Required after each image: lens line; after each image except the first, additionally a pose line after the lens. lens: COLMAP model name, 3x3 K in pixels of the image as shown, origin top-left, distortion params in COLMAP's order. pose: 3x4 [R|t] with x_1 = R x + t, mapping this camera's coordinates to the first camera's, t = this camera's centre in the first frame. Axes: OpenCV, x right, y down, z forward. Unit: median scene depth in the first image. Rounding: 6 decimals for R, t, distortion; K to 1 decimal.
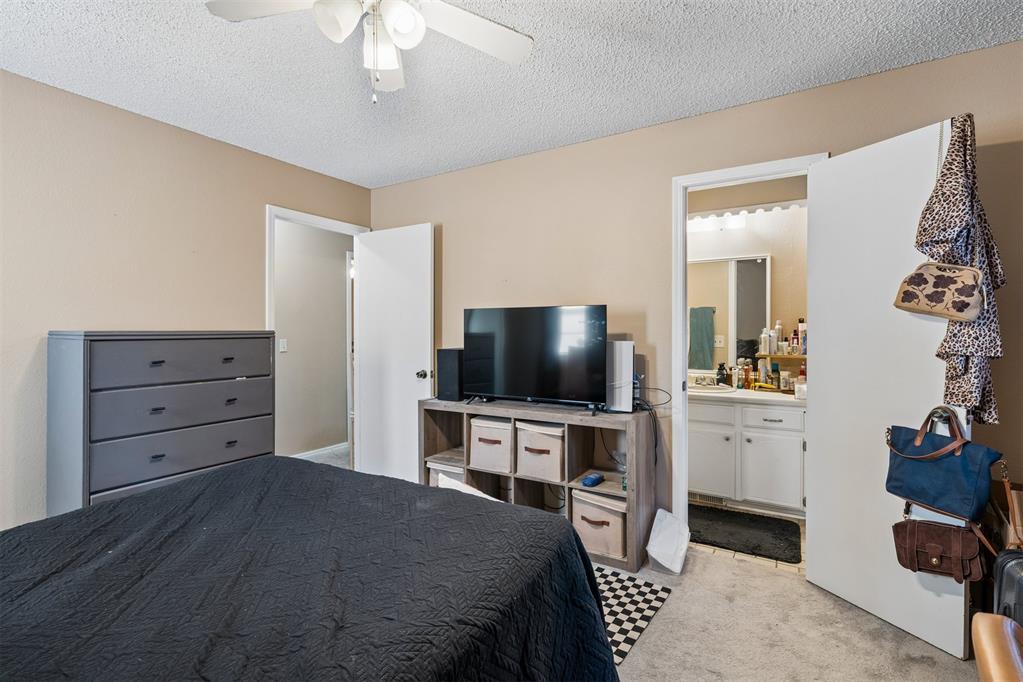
lens RADIAL K [[465.0, 0, 509.9], [0, 465.0, 339.1], [0, 0, 1]] dist [-0.007866, 0.001975]
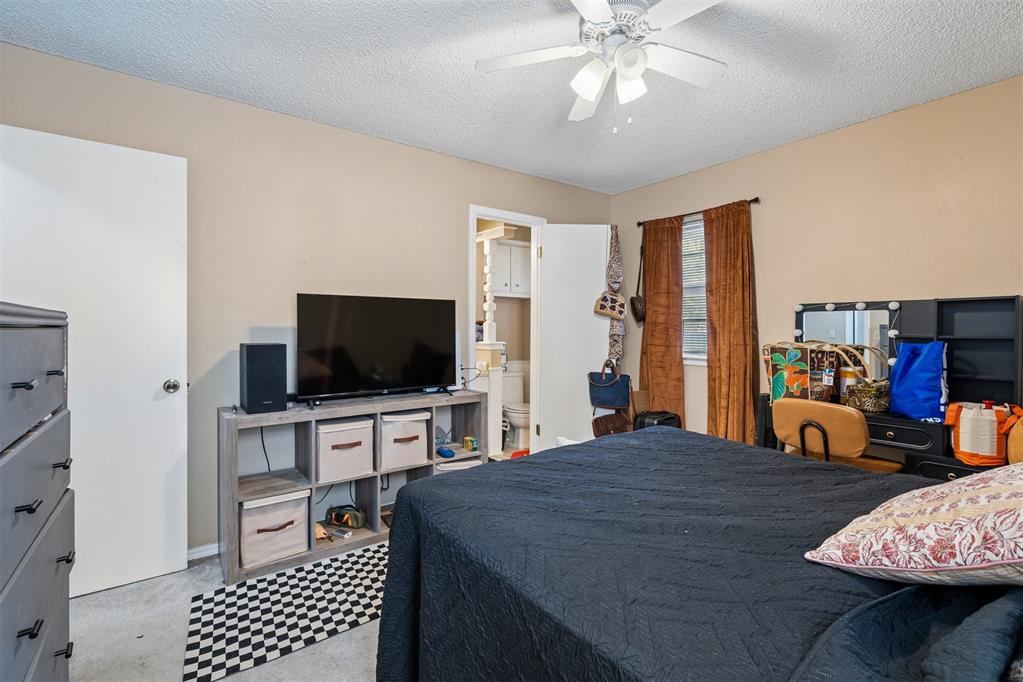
lens RADIAL K [[465.0, 0, 511.3], [0, 465.0, 330.9], [0, 0, 1]] dist [-0.007866, 0.001975]
pose [[0.371832, -0.001050, 0.928300, -0.823966], [0.015762, 0.999862, -0.005183, 0.012676], [-0.928166, 0.016559, 0.371797, 0.419698]]
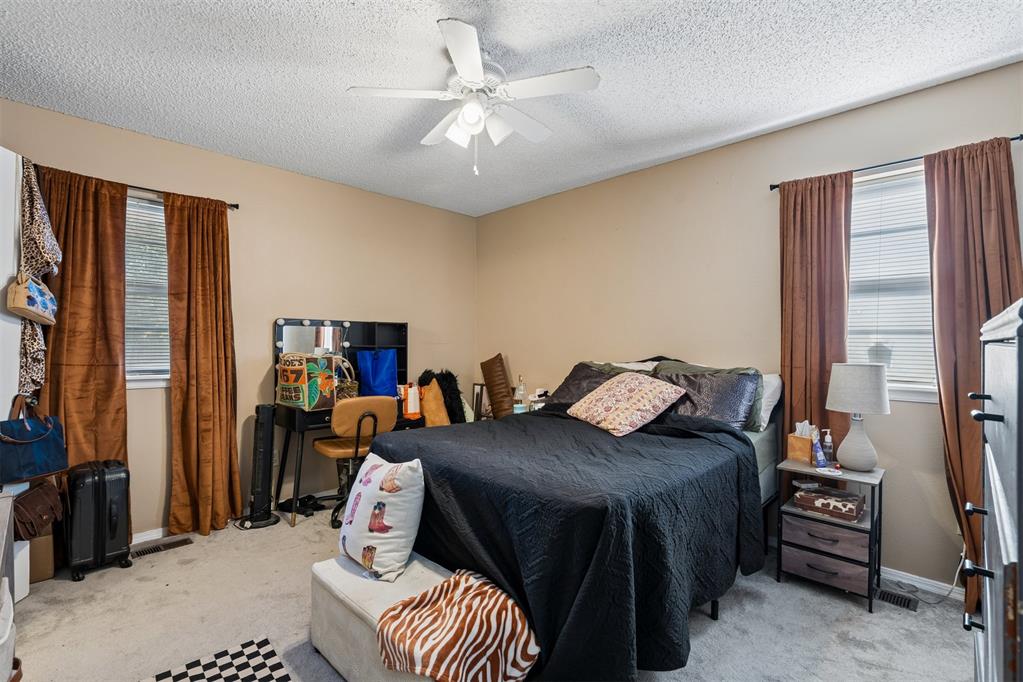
lens RADIAL K [[465.0, 0, 508.3], [0, 465.0, 342.3], [0, 0, 1]] dist [-0.007866, 0.001975]
pose [[-0.974847, 0.000095, 0.222877, -0.373083], [0.004324, 0.999820, 0.018489, -0.003956], [-0.222835, 0.018988, -0.974671, 1.278807]]
